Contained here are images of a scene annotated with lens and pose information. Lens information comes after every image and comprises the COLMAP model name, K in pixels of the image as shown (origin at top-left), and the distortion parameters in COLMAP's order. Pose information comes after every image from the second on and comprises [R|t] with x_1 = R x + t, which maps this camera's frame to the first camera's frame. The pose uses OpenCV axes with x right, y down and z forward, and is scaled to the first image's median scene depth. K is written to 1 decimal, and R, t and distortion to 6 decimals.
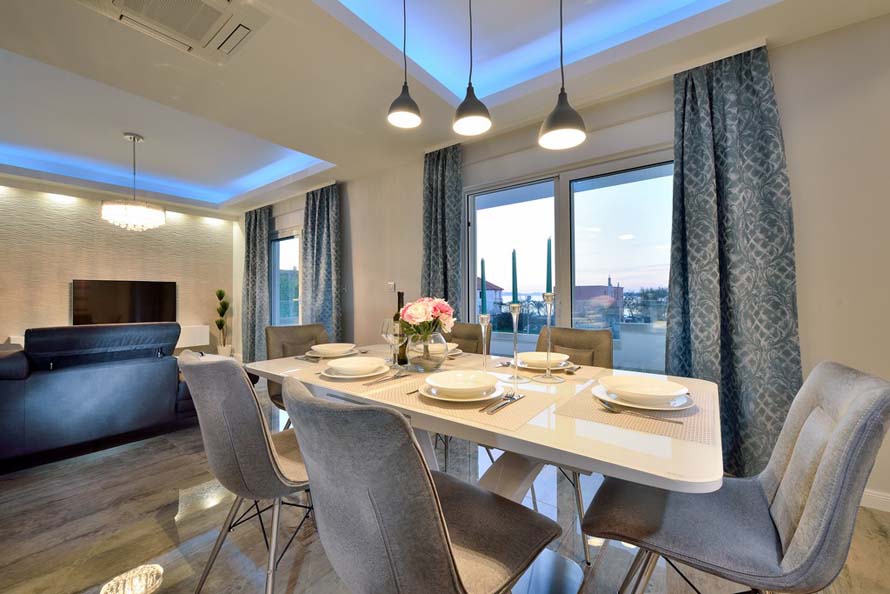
lens RADIAL K [[352.8, 0, 448.9], [0, 352.8, 293.3], [0, 0, 1]] dist [-0.002888, -0.000270]
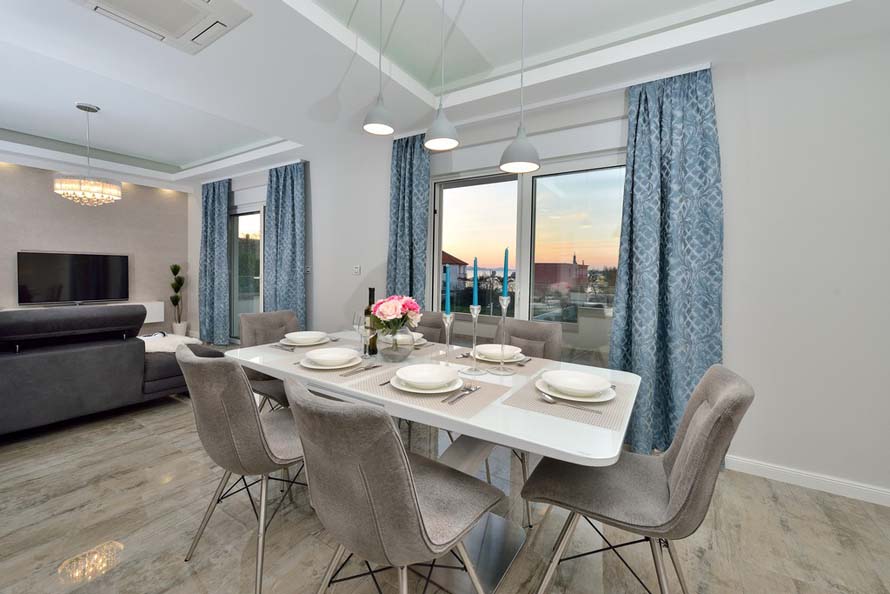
lens RADIAL K [[366.0, 0, 433.4], [0, 366.0, 282.6], [0, 0, 1]] dist [-0.000589, -0.000407]
pose [[0.997892, 0.023319, 0.060566, -0.013802], [-0.025955, 0.998733, 0.043105, -0.062107], [-0.059484, -0.044586, 0.997233, -0.113293]]
